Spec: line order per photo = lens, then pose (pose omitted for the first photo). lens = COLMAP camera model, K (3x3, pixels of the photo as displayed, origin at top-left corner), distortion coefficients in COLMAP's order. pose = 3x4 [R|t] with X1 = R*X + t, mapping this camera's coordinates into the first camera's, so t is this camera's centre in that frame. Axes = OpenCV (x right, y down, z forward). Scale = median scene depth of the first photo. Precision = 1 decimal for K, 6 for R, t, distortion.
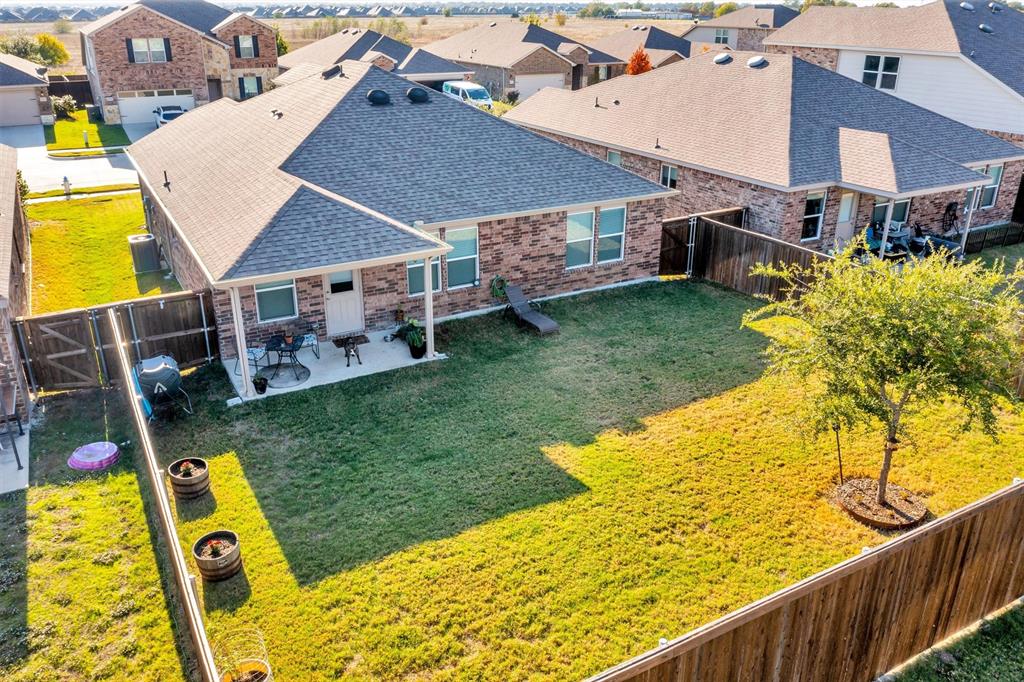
lens RADIAL K [[804.3, 0, 509.1], [0, 804.3, 339.0], [0, 0, 1]] dist [-0.011725, -0.002860]
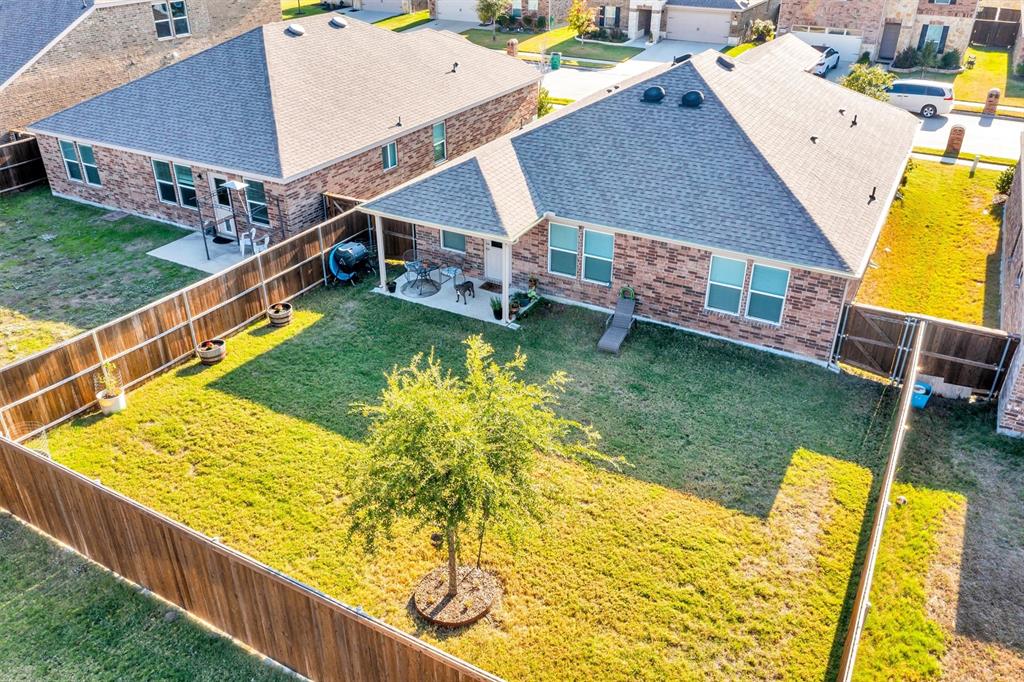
lens RADIAL K [[804.3, 0, 509.1], [0, 804.3, 339.0], [0, 0, 1]] dist [-0.011725, -0.002860]
pose [[0.525245, 0.415293, -0.742731, 0.713000], [-0.328806, 0.904082, 0.272987, -0.251669], [0.784859, 0.100829, 0.611416, 0.244191]]
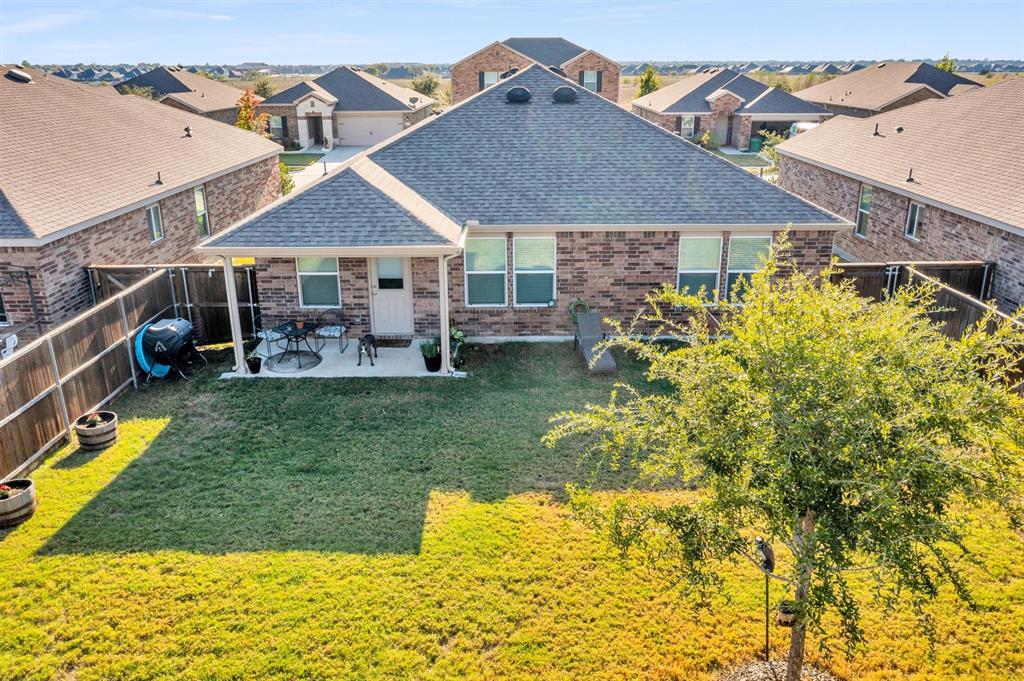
lens RADIAL K [[804.3, 0, 509.1], [0, 804.3, 338.5], [0, 0, 1]] dist [-0.011725, -0.002860]
pose [[0.867931, 0.152083, -0.472829, 0.326275], [-0.183197, 0.982870, -0.020145, -0.007889], [0.461665, 0.104105, 0.880924, 0.230814]]
